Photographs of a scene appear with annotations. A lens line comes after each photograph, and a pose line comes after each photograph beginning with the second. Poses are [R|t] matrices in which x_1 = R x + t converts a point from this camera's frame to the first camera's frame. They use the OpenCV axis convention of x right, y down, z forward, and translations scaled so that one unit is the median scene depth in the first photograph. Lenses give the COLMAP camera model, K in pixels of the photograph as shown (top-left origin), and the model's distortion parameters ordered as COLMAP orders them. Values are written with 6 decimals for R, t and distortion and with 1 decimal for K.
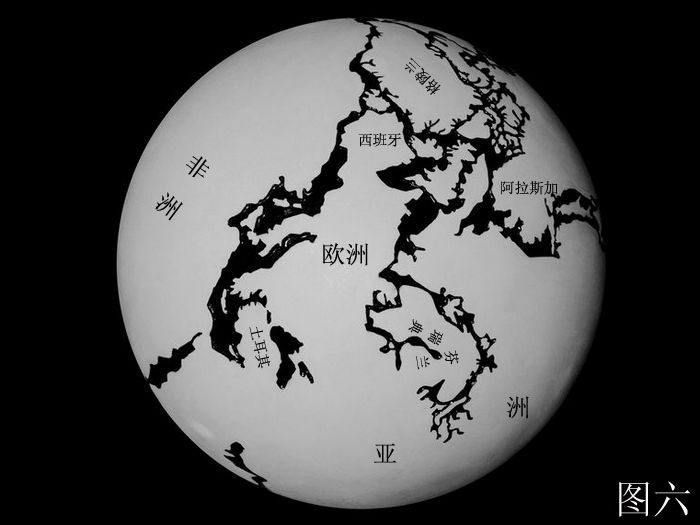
lens RADIAL K [[2259.0, 0, 350.0], [0, 2259.0, 262.5], [0, 0, 1]] dist [0.049785, 0.042012]
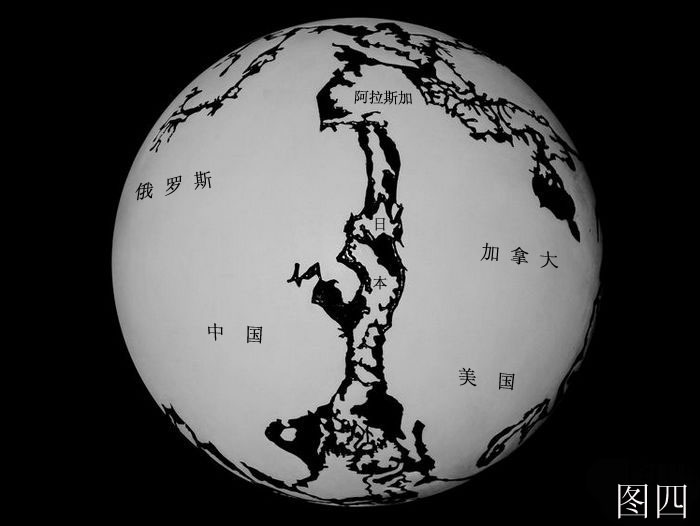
lens RADIAL K [[2259.0, 0, 350.0], [0, 2259.0, 263.0], [0, 0, 1]] dist [0.049785, 0.042012]
pose [[-0.036624, 0.209450, -0.977133, 1.065512], [-0.978037, 0.193256, 0.078082, -0.080147], [0.205191, 0.958532, 0.197772, 0.879224]]
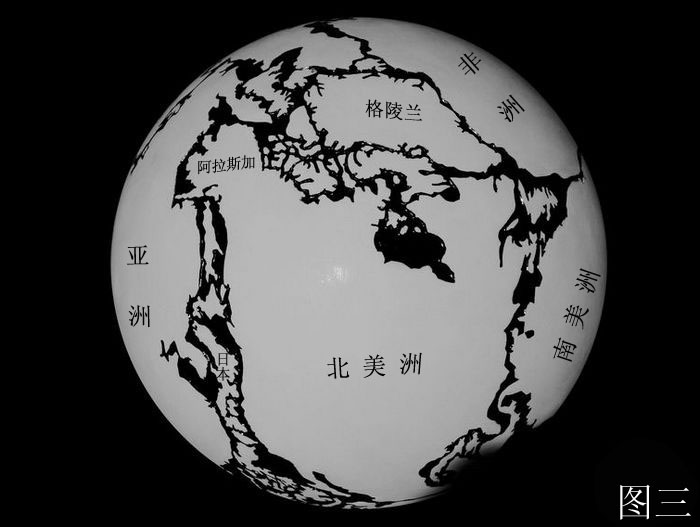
lens RADIAL K [[2259.0, 0, 350.0], [0, 2259.0, 263.5], [0, 0, 1]] dist [0.049785, 0.042012]
pose [[-0.558511, 0.484130, -0.673561, 0.737291], [-0.692430, 0.174999, 0.699940, -0.754462], [0.456734, 0.857318, 0.237487, 0.835057]]
